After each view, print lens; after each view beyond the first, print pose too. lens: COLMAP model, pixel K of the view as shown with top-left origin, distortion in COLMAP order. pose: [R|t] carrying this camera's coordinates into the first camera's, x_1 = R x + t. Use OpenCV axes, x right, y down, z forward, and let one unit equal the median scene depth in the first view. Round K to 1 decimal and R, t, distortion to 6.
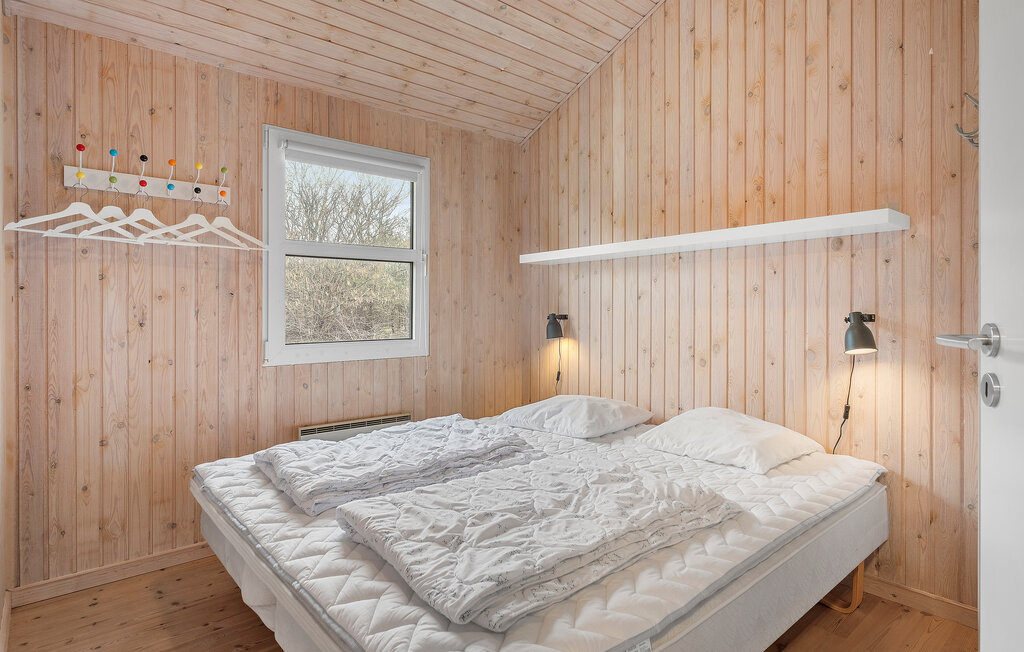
lens RADIAL K [[539.6, 0, 511.5], [0, 539.6, 310.4], [0, 0, 1]] dist [0.000575, 0.000196]
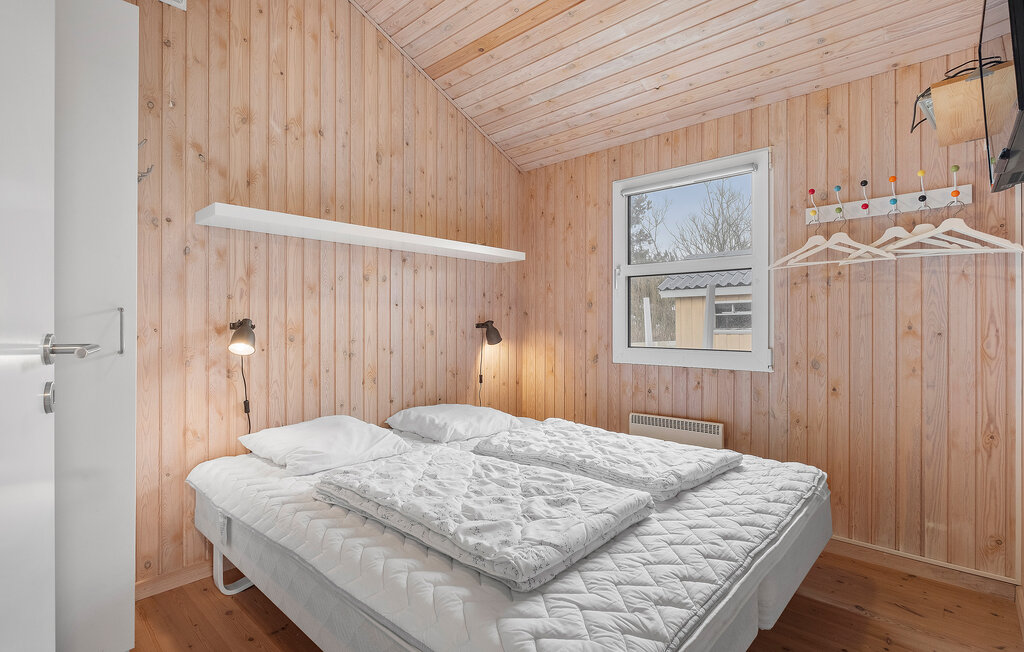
lens RADIAL K [[494.5, 0, 512.0], [0, 494.5, 326.0], [0, 0, 1]] dist [0.001883, 0.000298]
pose [[0.113224, 0.003097, -0.993565, 0.236874], [-0.003058, 0.999991, 0.002769, 0.002953], [0.993565, 0.002725, 0.113232, 0.201354]]
